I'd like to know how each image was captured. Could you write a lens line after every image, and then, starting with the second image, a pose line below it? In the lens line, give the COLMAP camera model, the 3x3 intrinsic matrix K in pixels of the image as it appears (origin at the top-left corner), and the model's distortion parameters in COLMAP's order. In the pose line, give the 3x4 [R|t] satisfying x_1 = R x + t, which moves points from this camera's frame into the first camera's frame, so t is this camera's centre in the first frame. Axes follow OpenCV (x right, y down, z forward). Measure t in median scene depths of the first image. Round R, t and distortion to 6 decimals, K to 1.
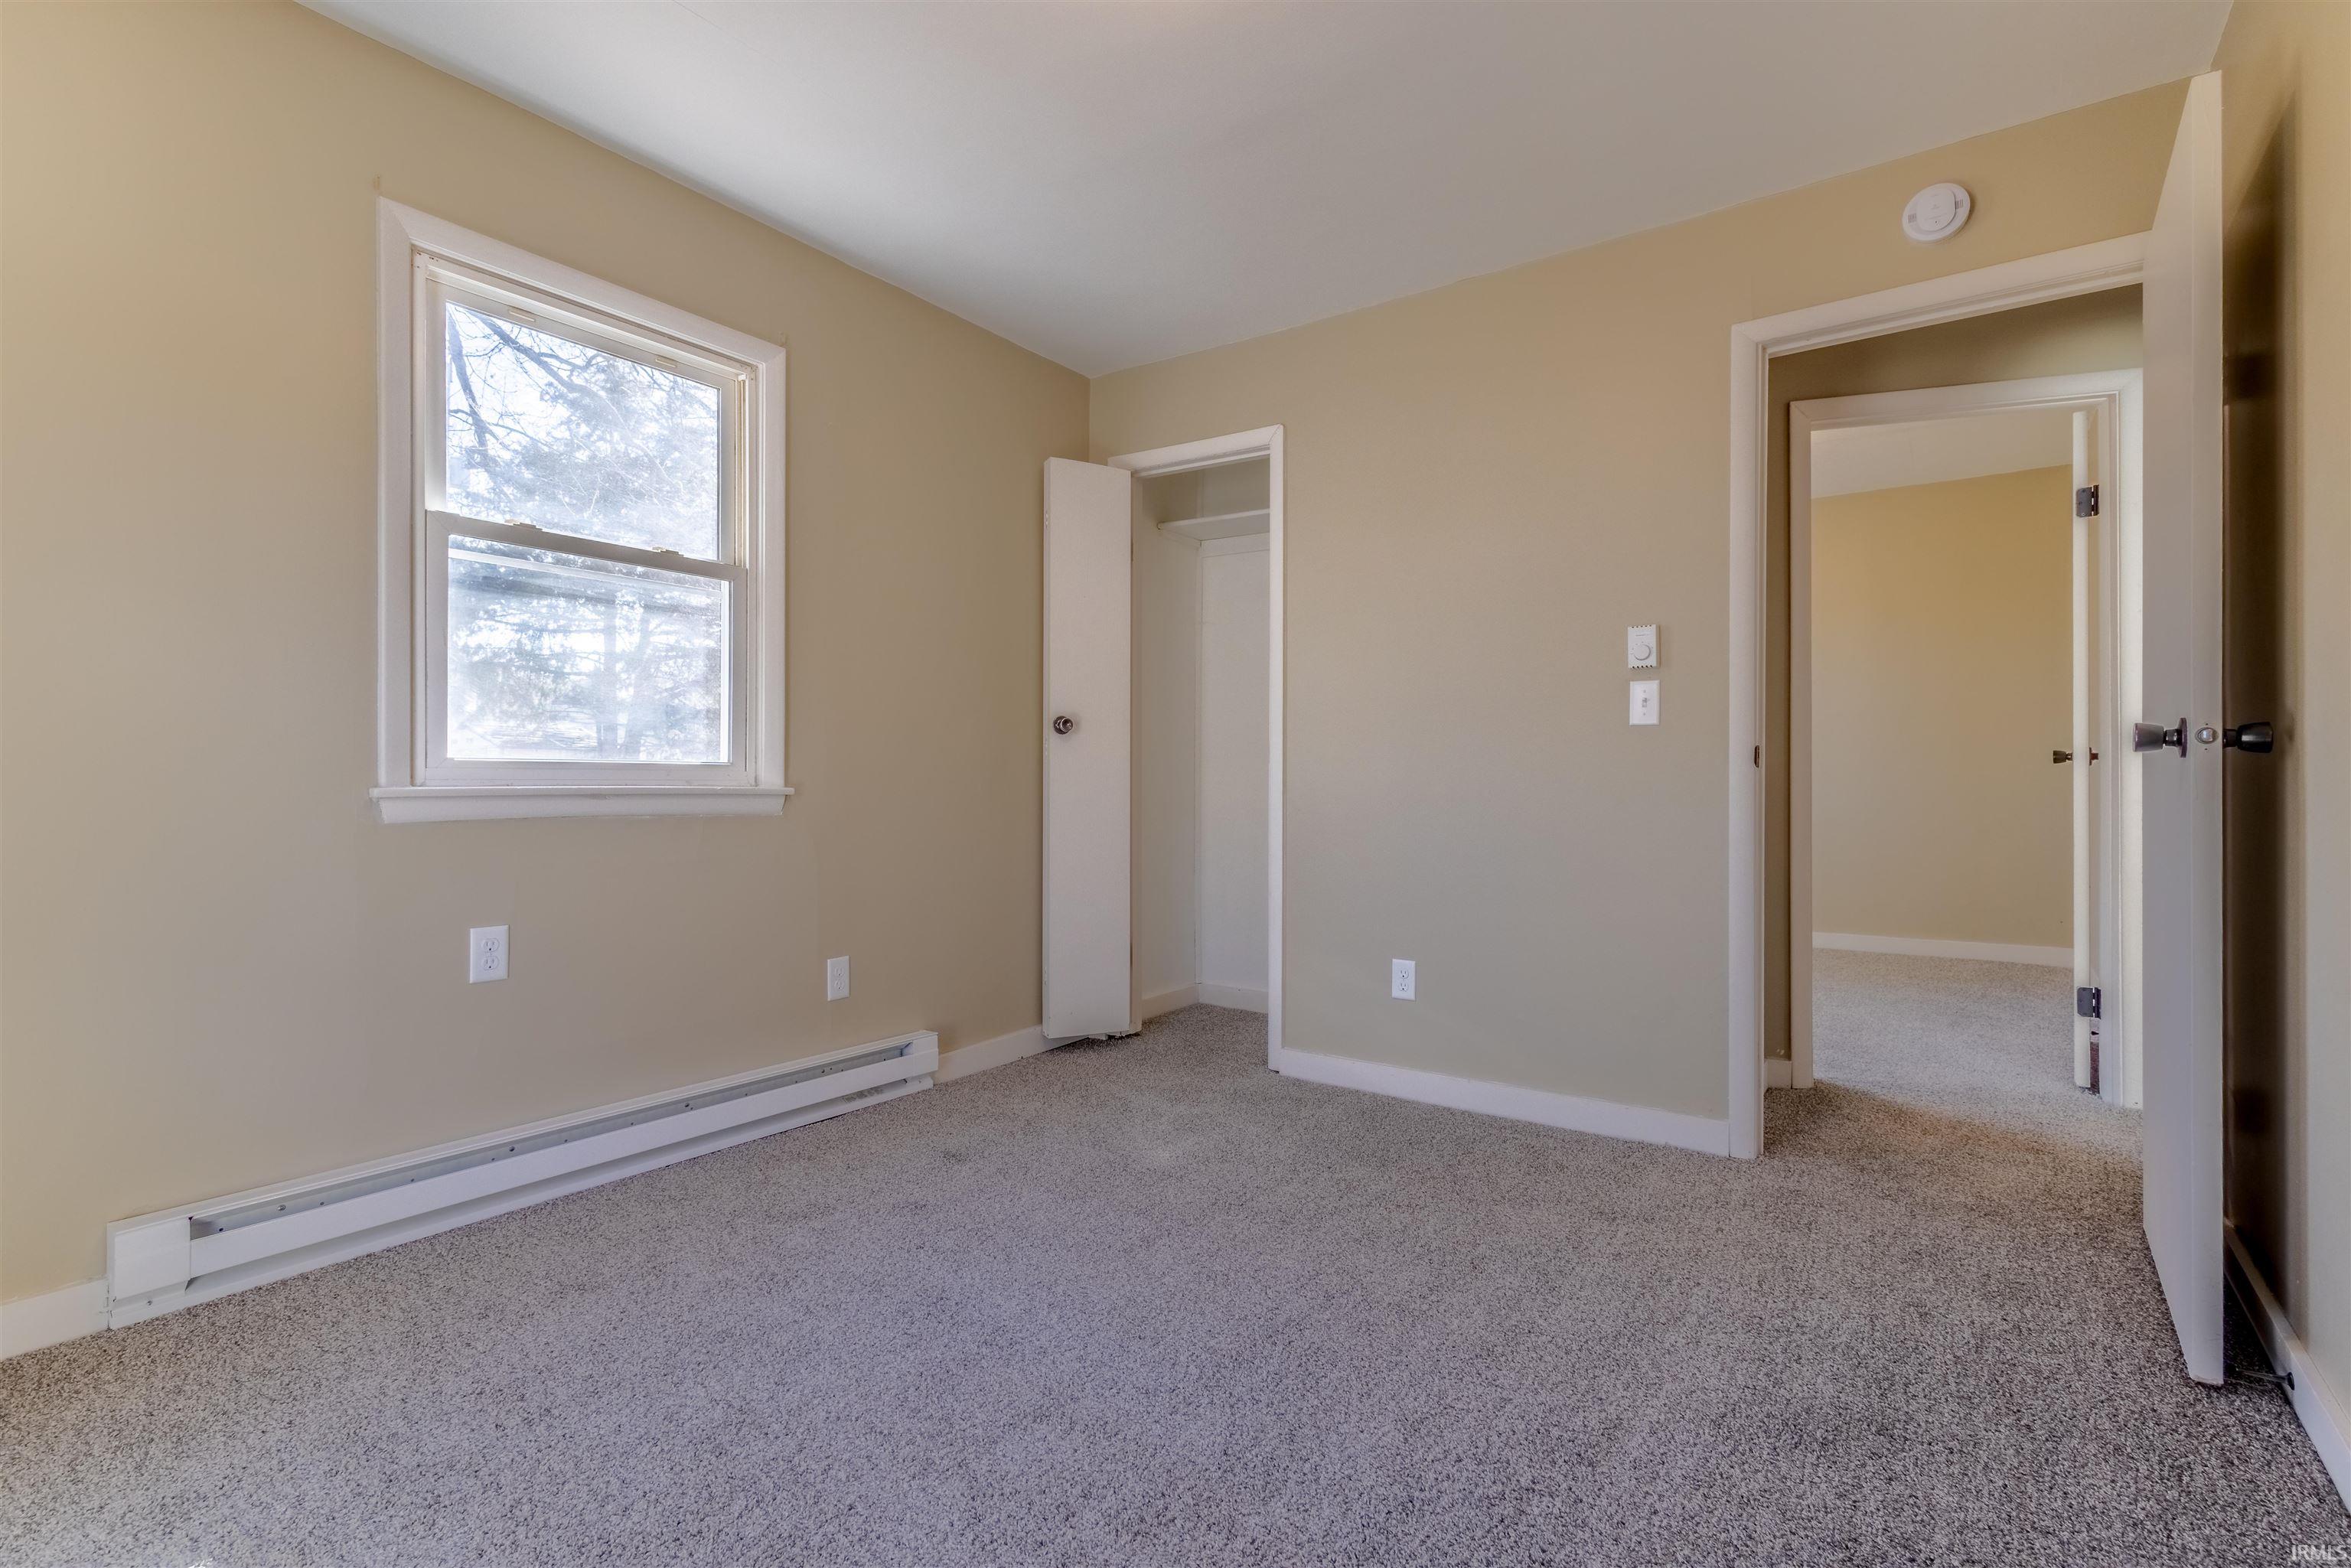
lens RADIAL K [[1092.6, 0, 1192.8], [0, 1092.6, 788.5], [0, 0, 1]] dist [-0.003909, -0.000776]
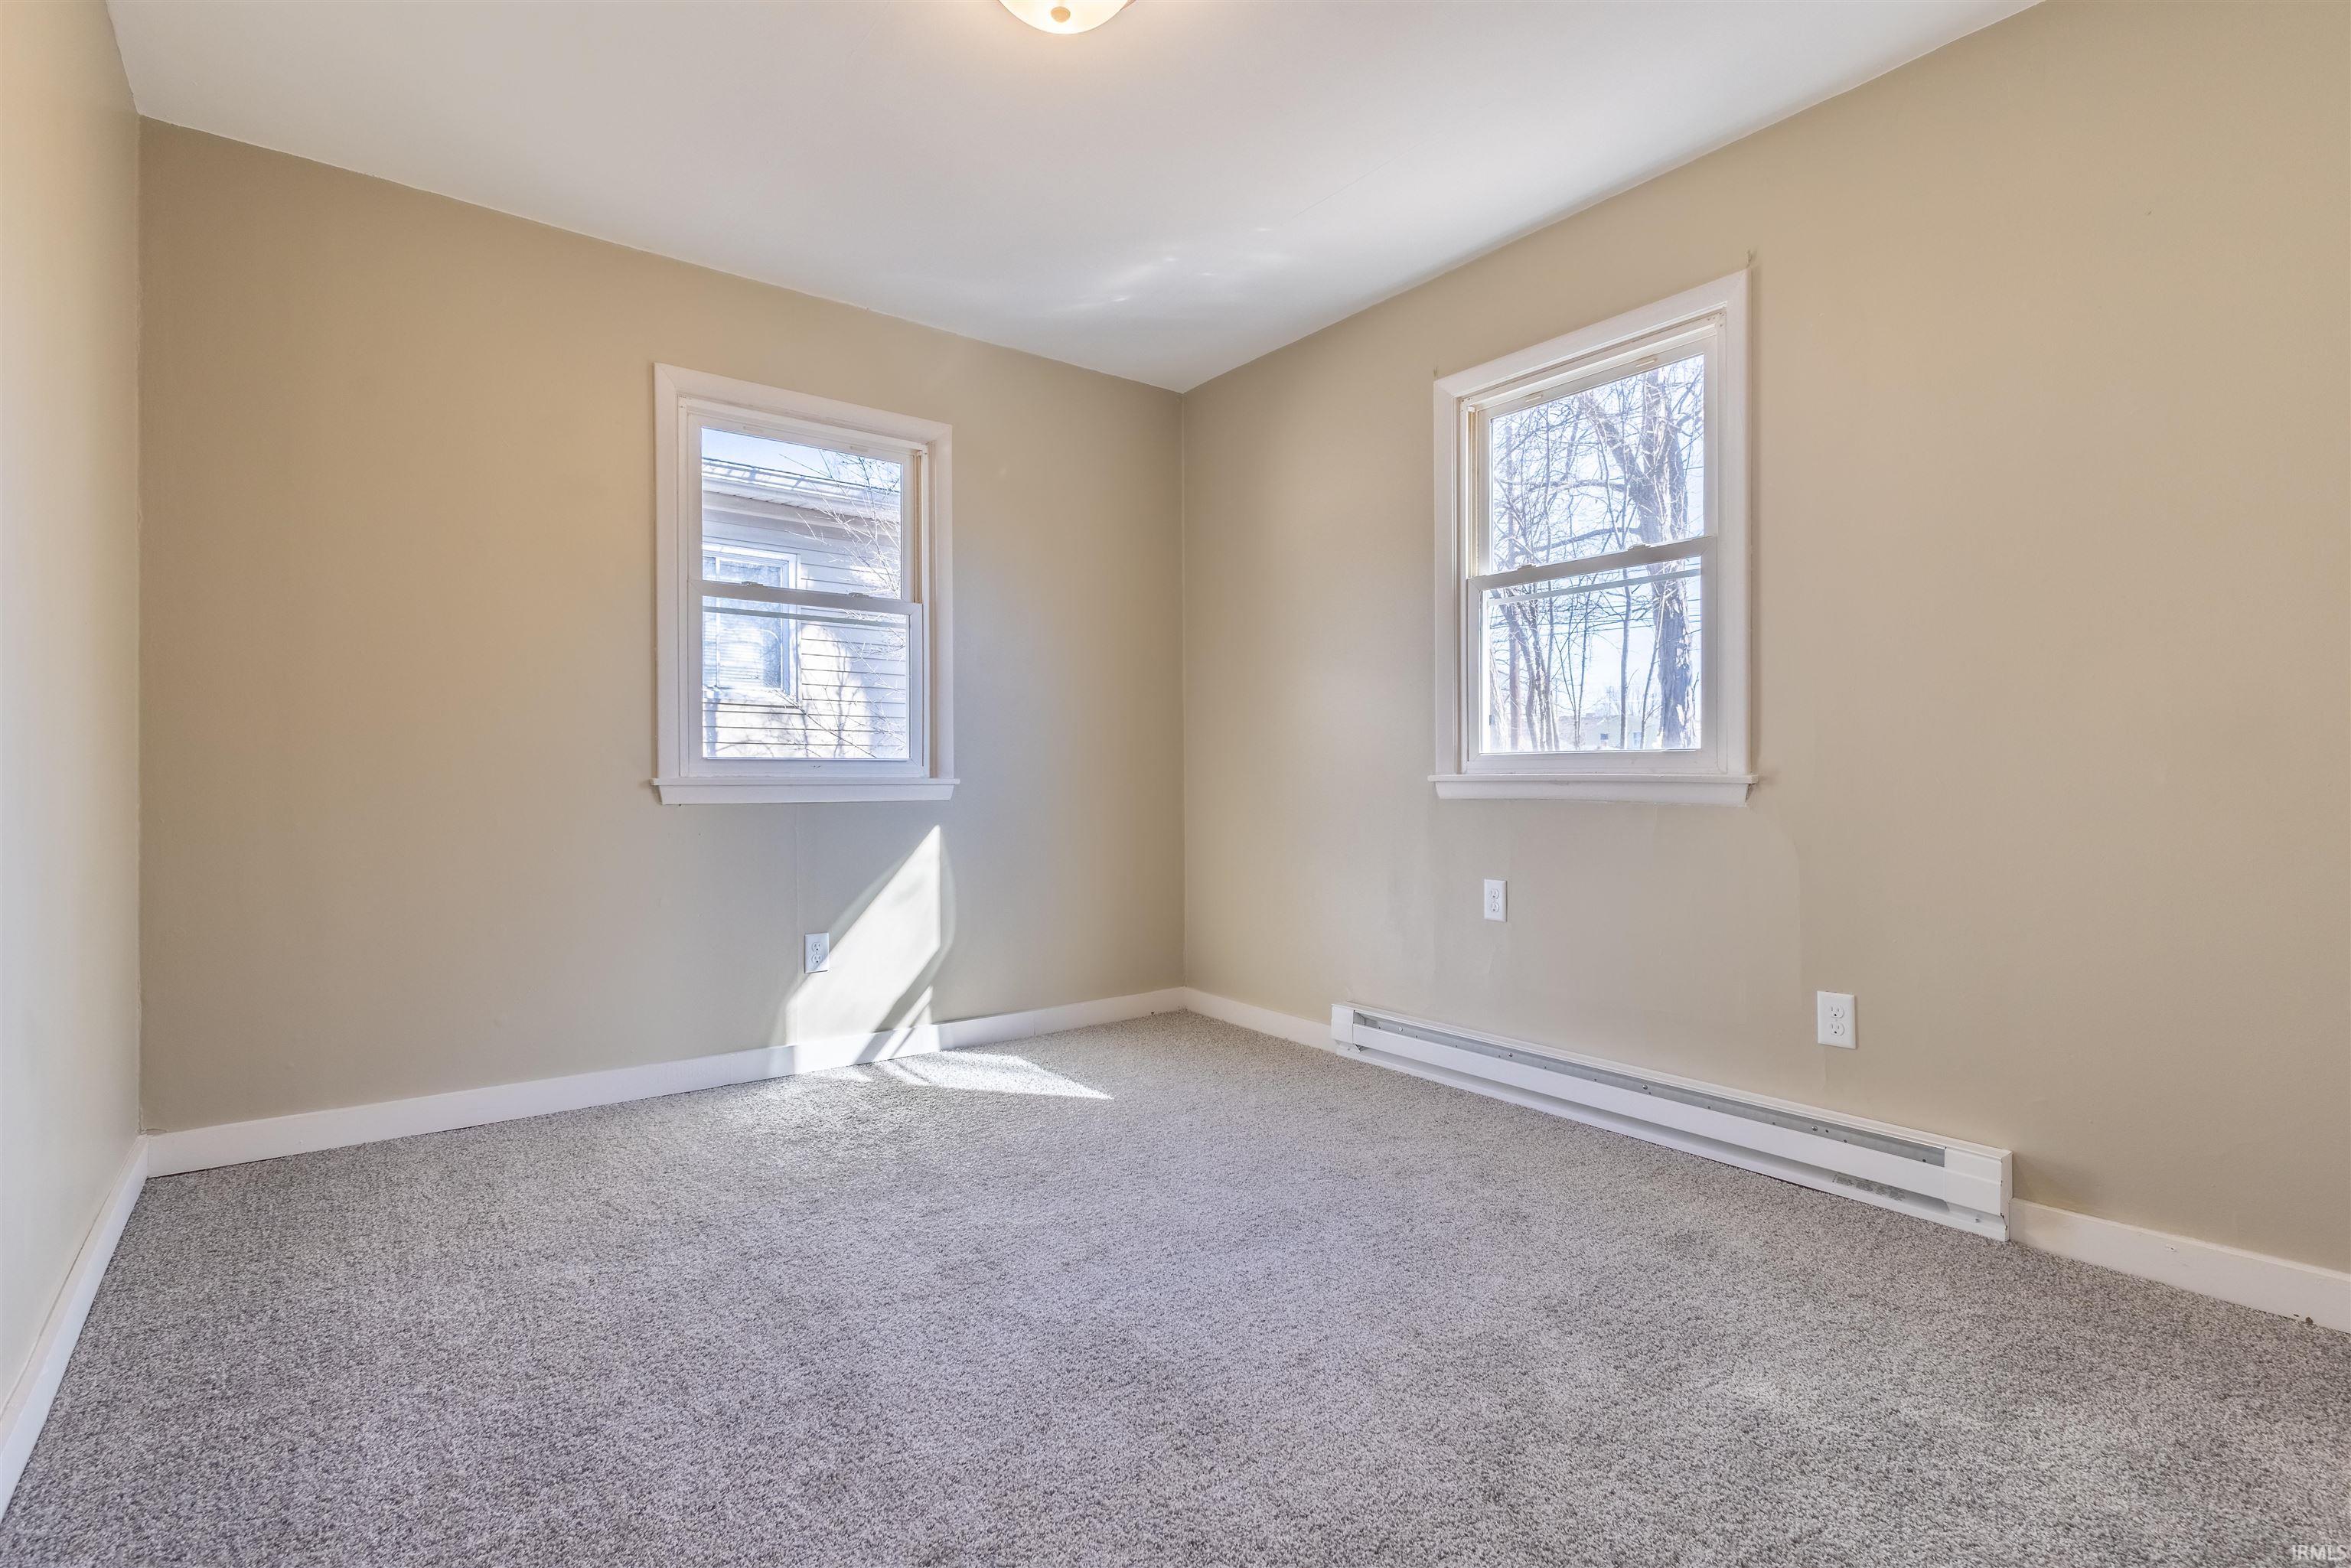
lens RADIAL K [[1092.6, 0, 1178.0], [0, 1092.6, 772.6], [0, 0, 1]] dist [-0.003909, -0.000776]
pose [[-0.314297, 0.003854, -0.949317, 0.637222], [0.005842, 0.999981, 0.002125, -0.007777], [0.949307, -0.004878, -0.314313, 0.907134]]
